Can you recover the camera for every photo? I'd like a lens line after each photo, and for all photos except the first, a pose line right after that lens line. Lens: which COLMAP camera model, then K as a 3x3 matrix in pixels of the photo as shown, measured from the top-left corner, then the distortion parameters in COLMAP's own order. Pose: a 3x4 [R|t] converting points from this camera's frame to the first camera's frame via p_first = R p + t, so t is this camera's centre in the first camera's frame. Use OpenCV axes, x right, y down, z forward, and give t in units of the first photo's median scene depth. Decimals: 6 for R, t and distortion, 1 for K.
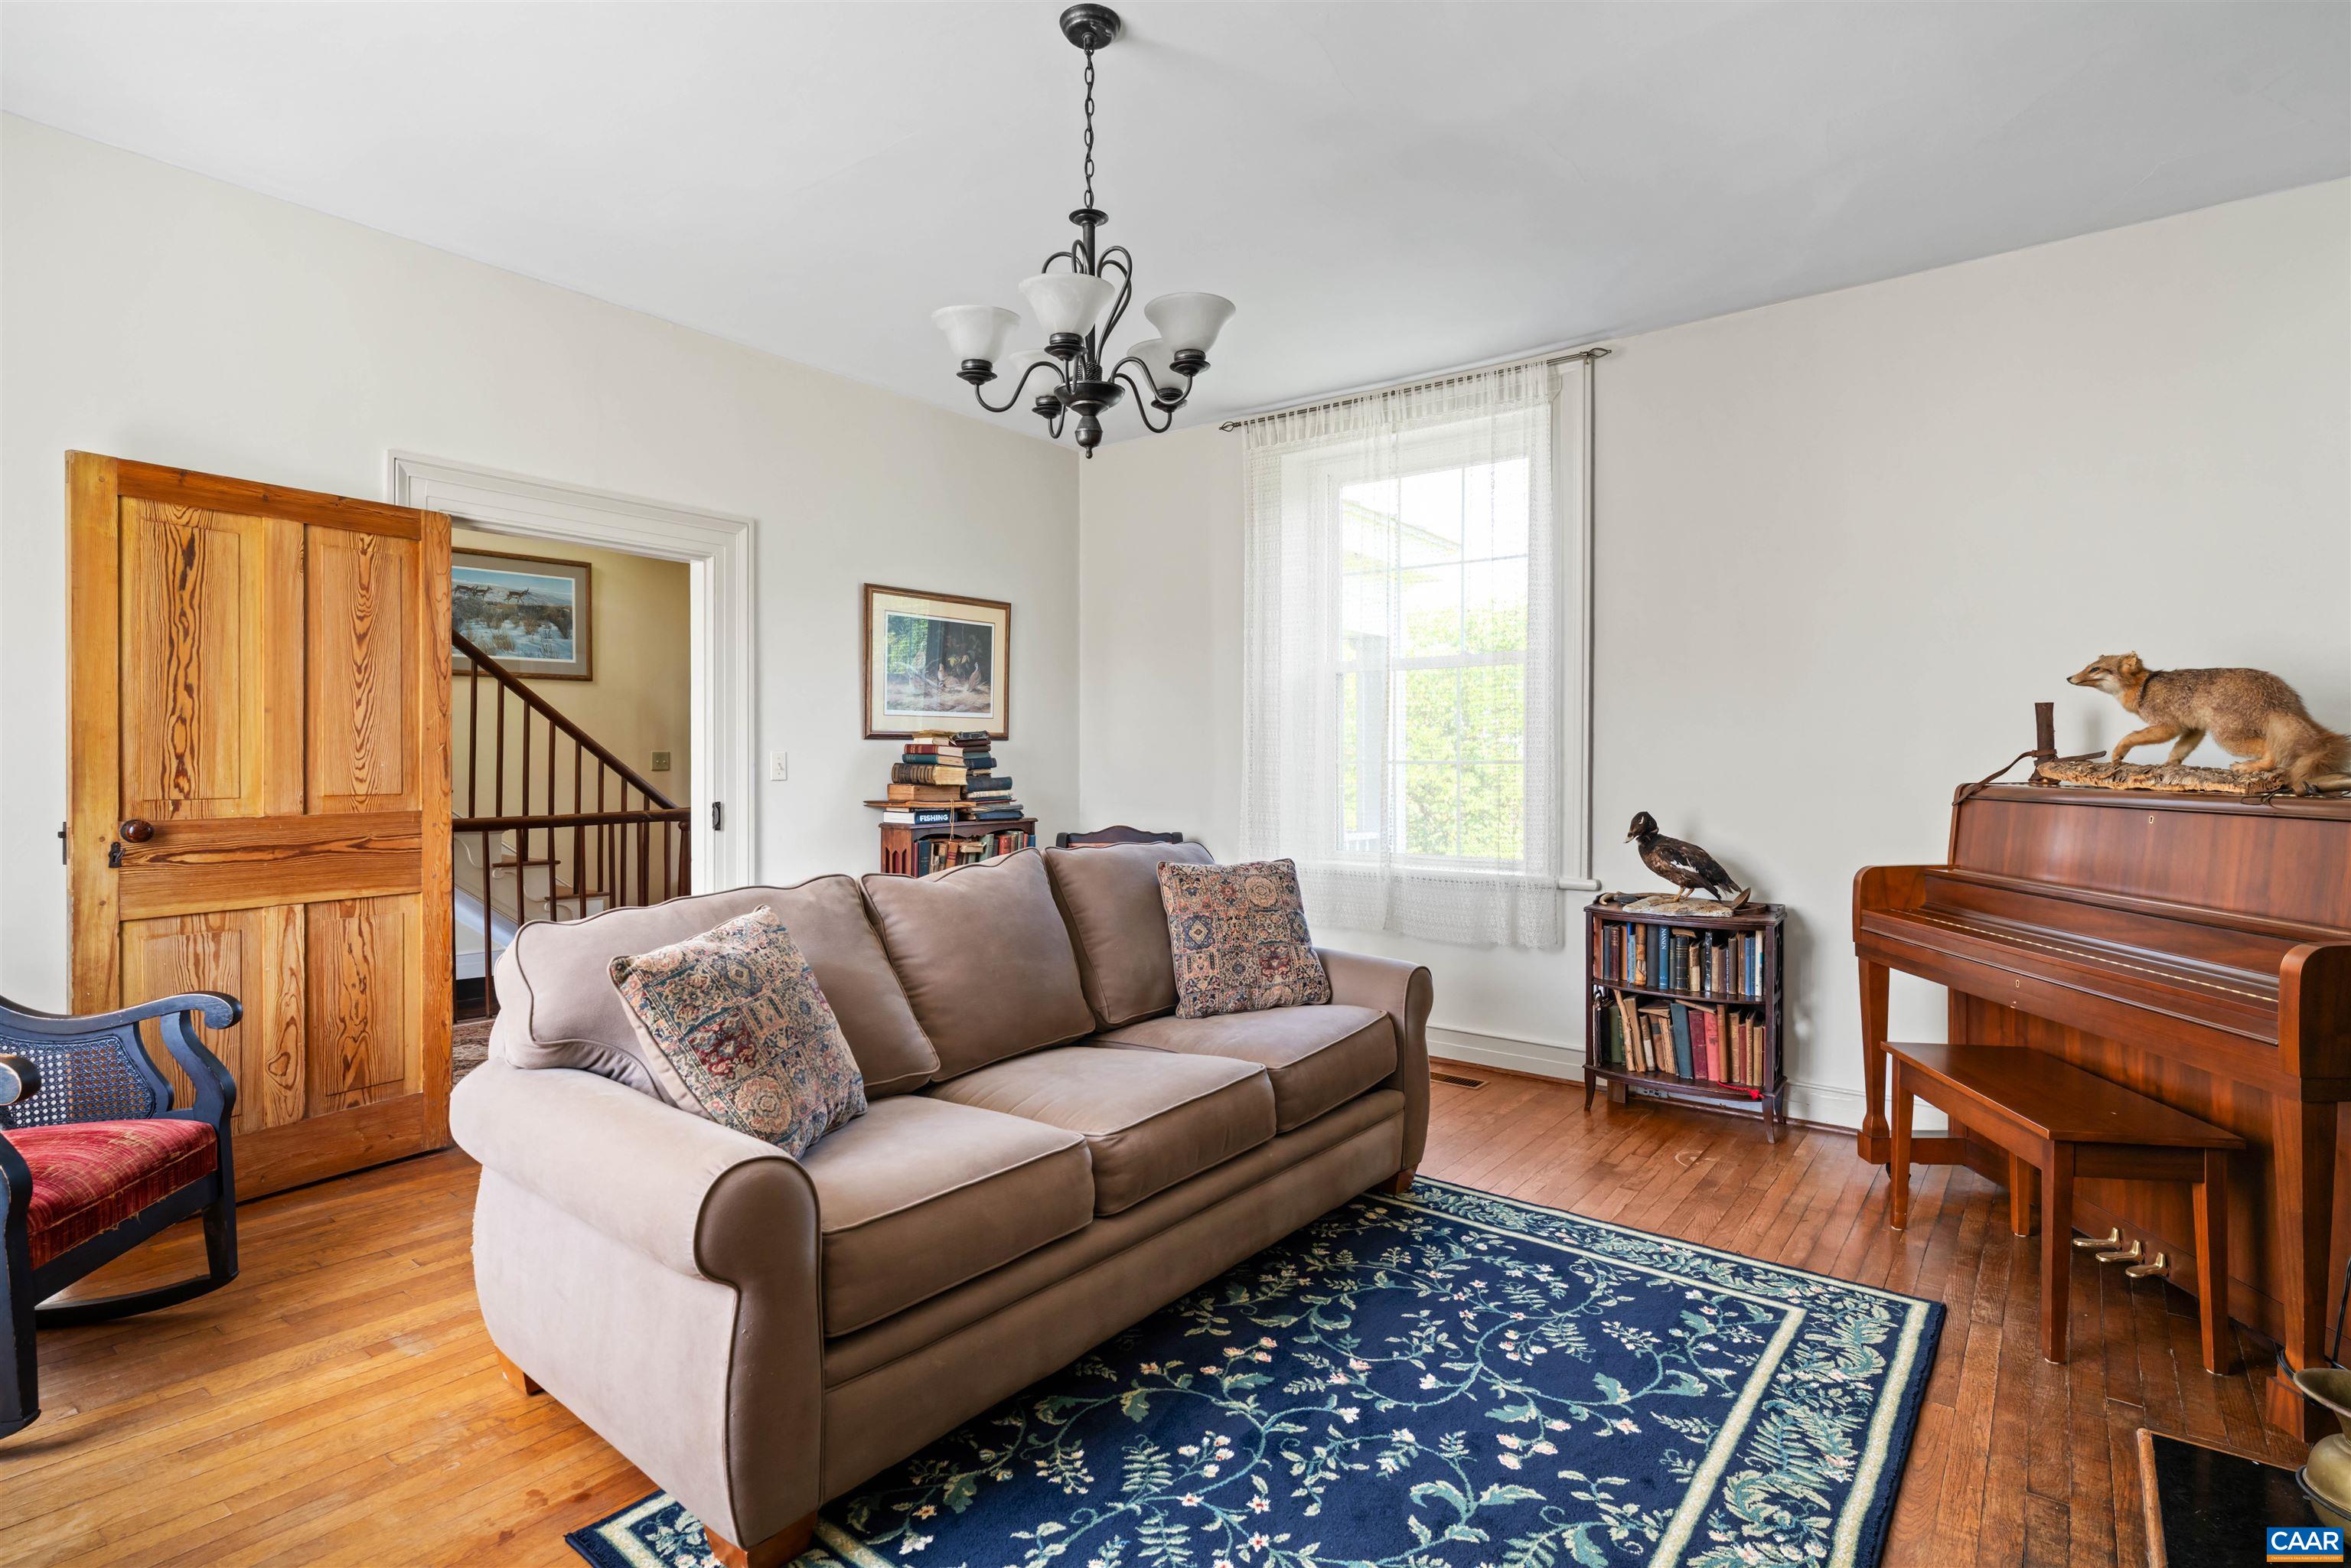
lens RADIAL K [[1180.5, 0, 1161.1], [0, 1180.5, 778.5], [0, 0, 1]] dist [0.001581, 0.000707]
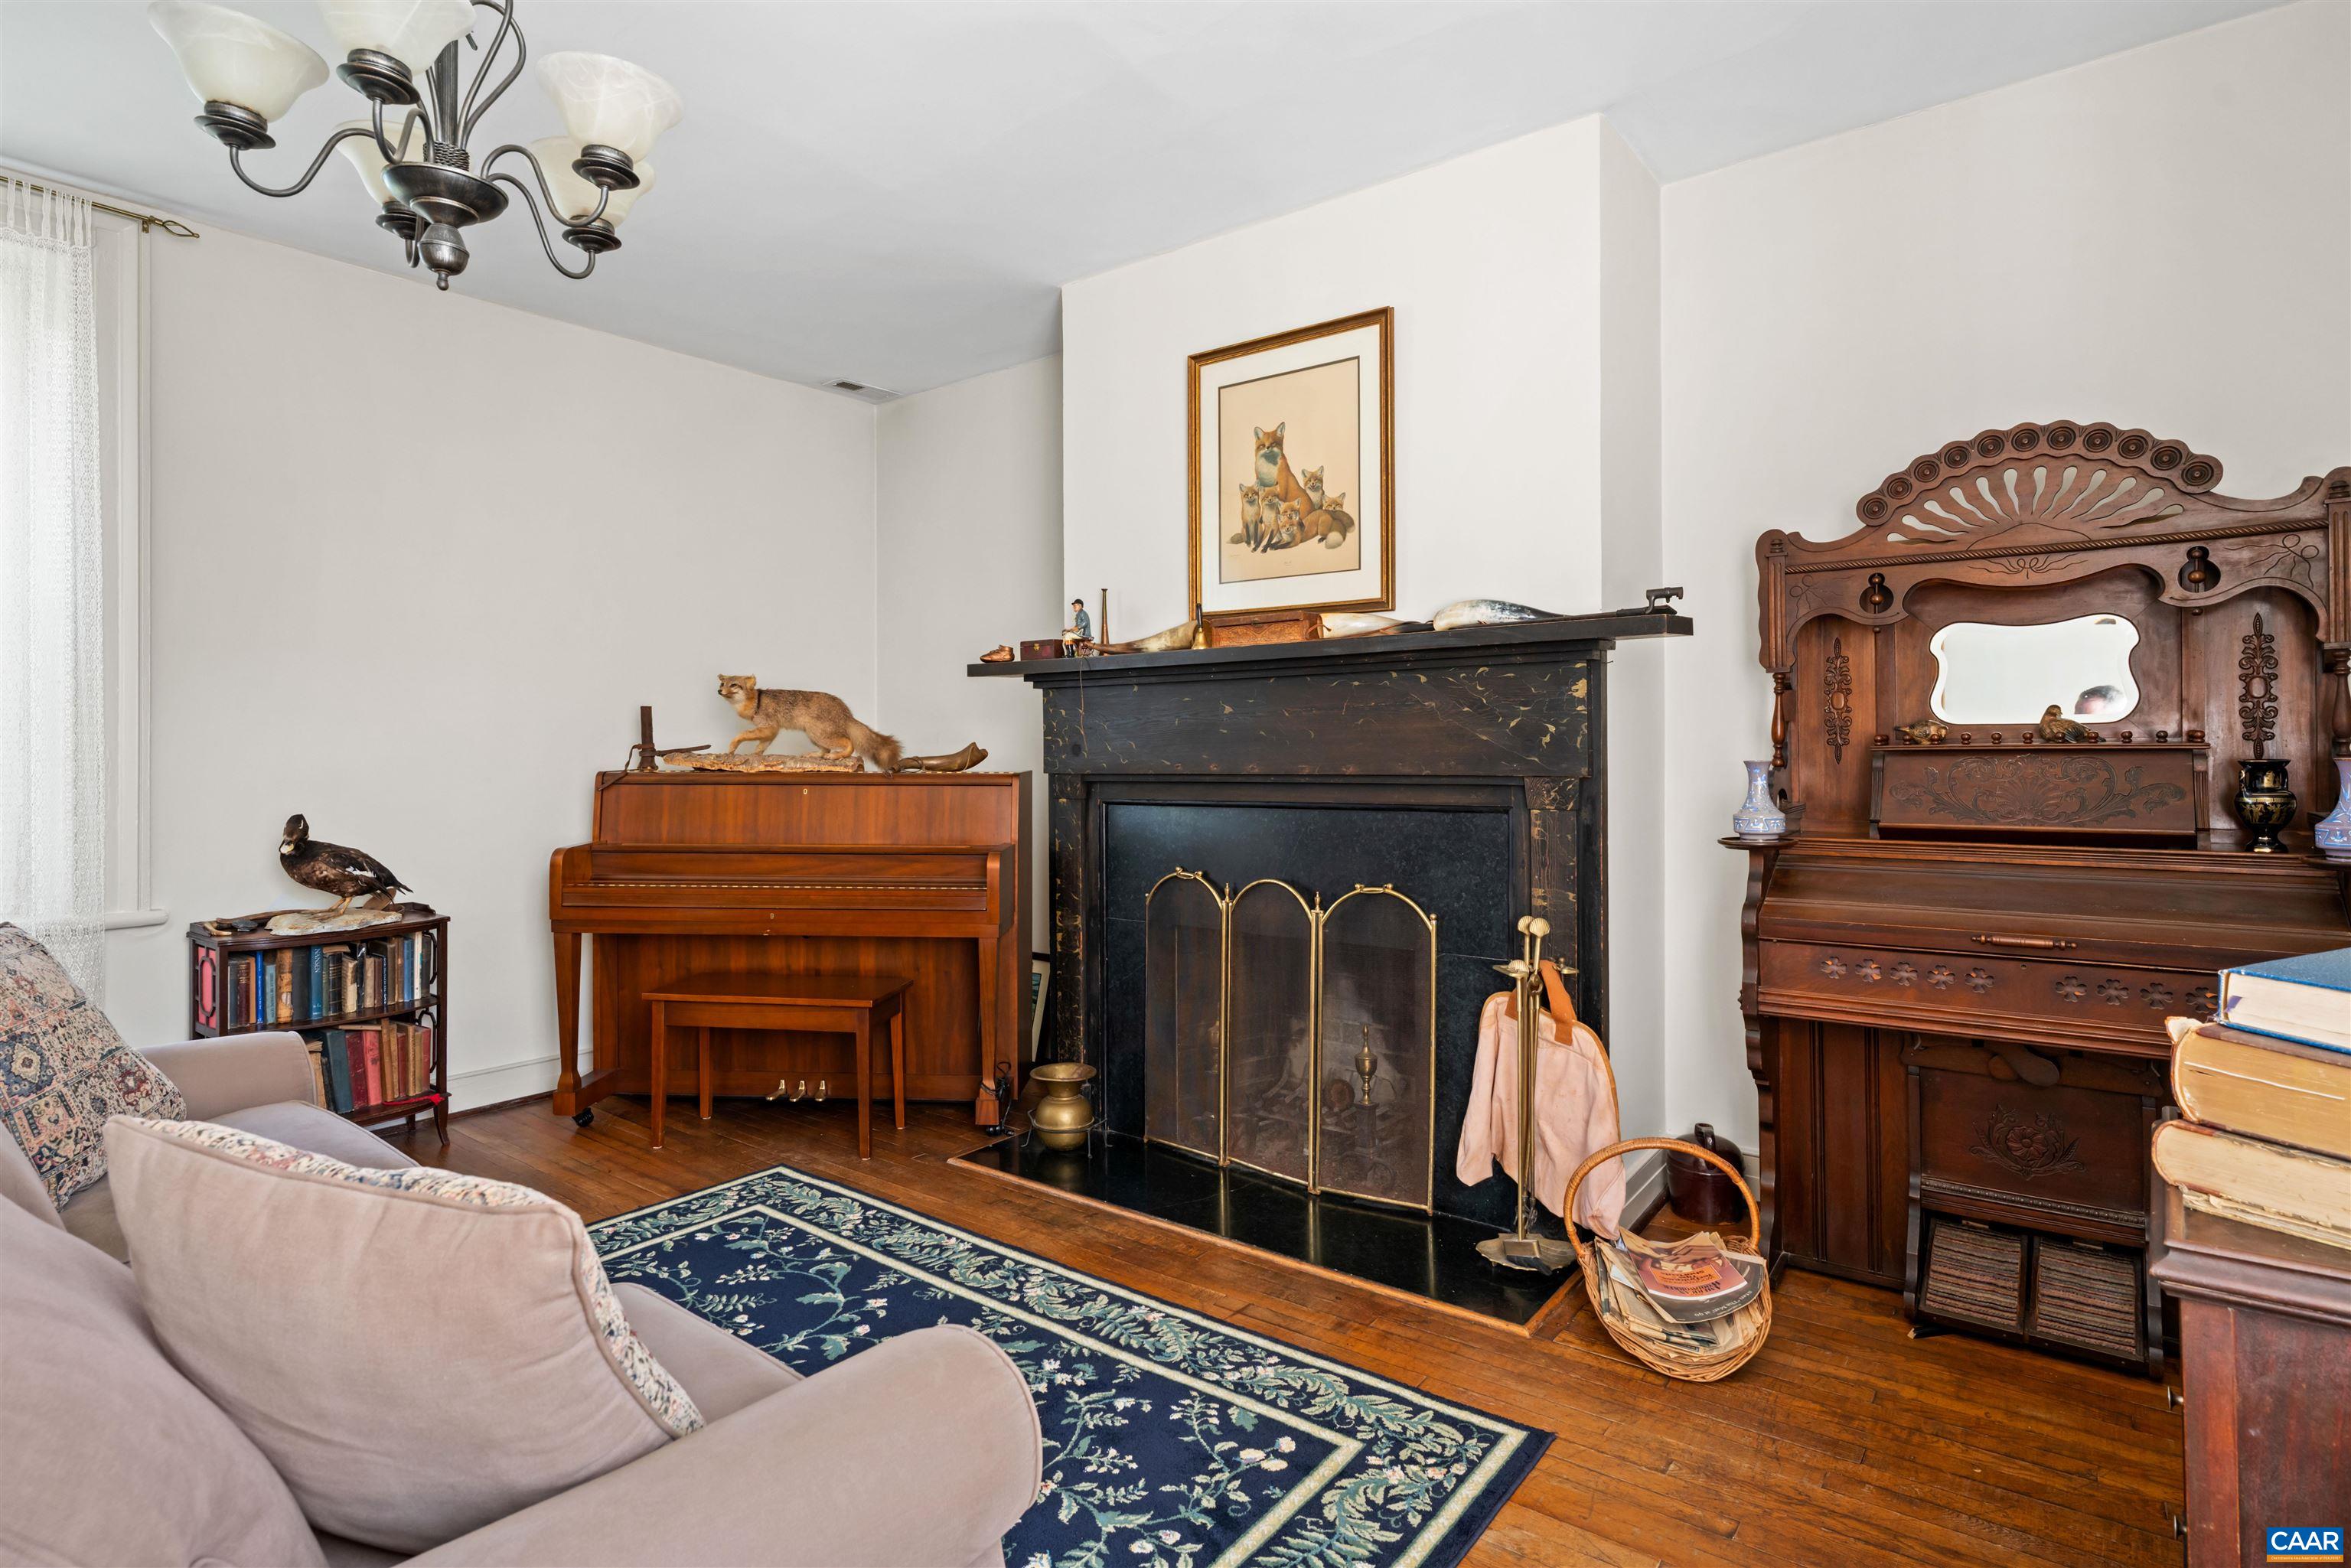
lens RADIAL K [[1213.9, 0, 1162.0], [0, 1213.9, 750.2], [0, 0, 1]] dist [0.006759, 0.000600]
pose [[-0.013145, -0.002623, 0.999910, -0.723957], [0.016831, 0.999854, 0.002844, -0.014765], [-0.999772, 0.016867, -0.013099, 0.604088]]
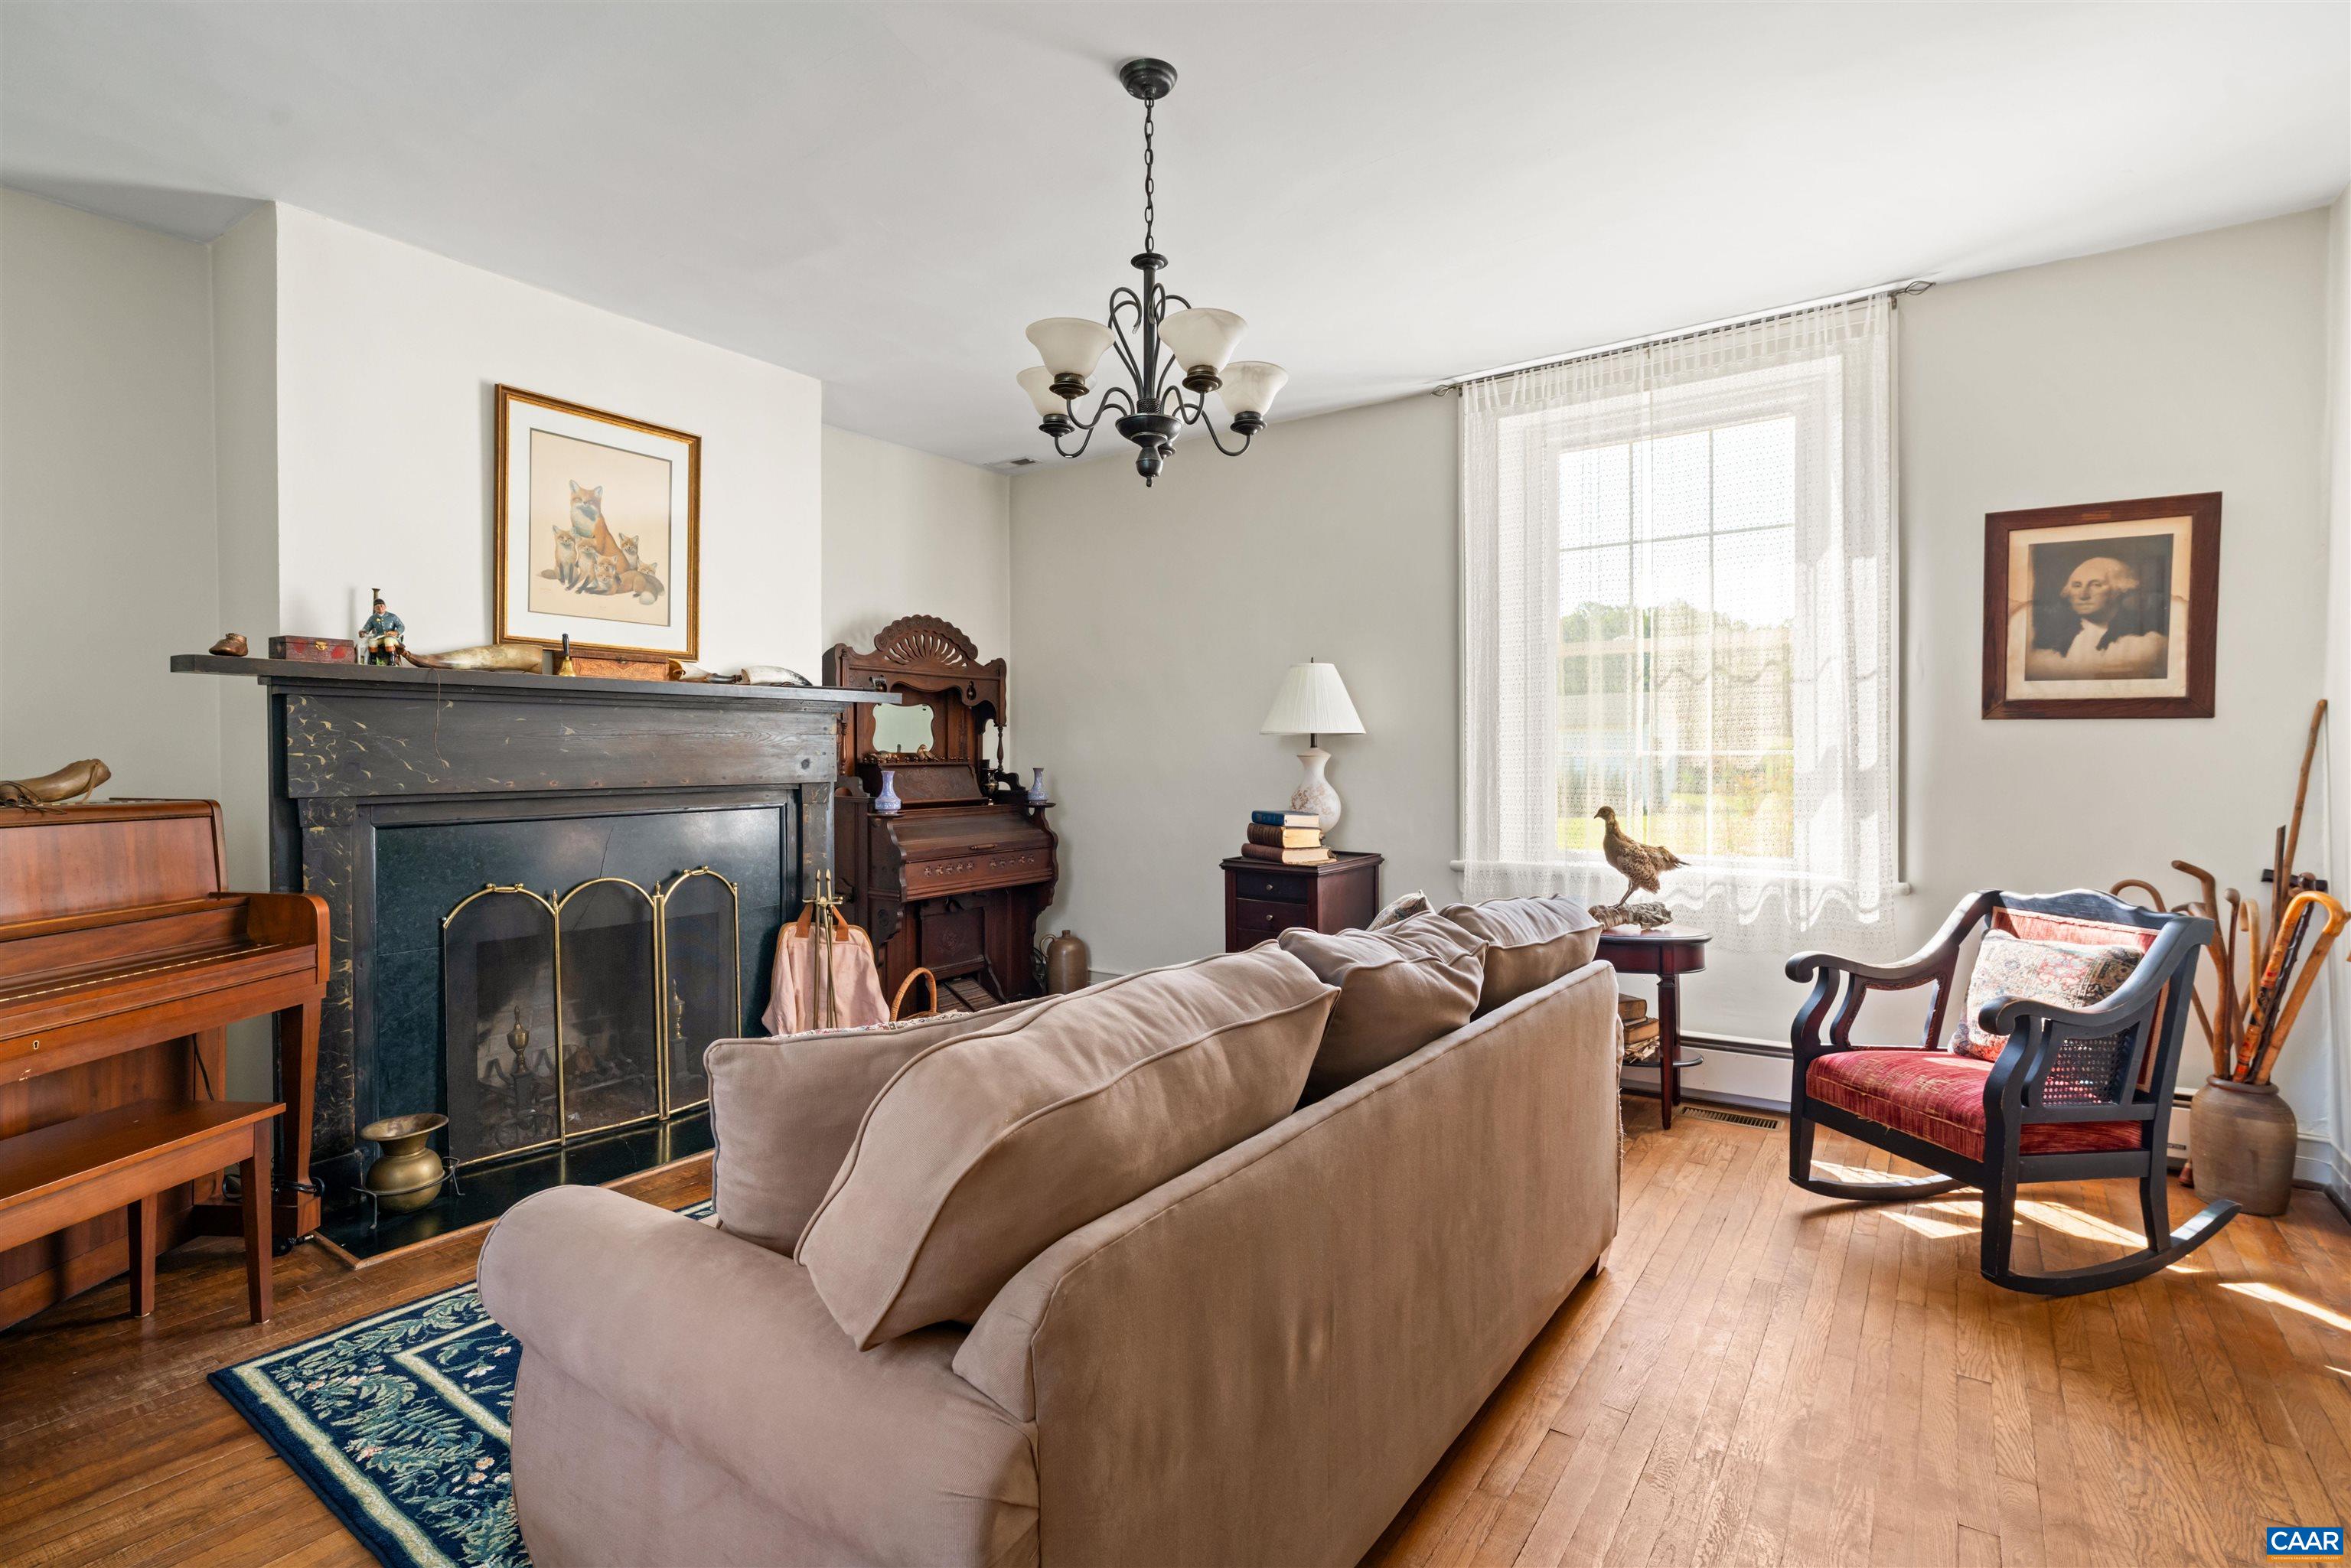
lens RADIAL K [[1086.8, 0, 1190.6], [0, 1086.8, 765.2], [0, 0, 1]] dist [0.006543, 0.000824]
pose [[-0.998121, -0.002615, -0.061213, -0.037711], [-0.003938, 0.999761, 0.021489, -0.045731], [0.061142, 0.021690, -0.997893, 1.937598]]
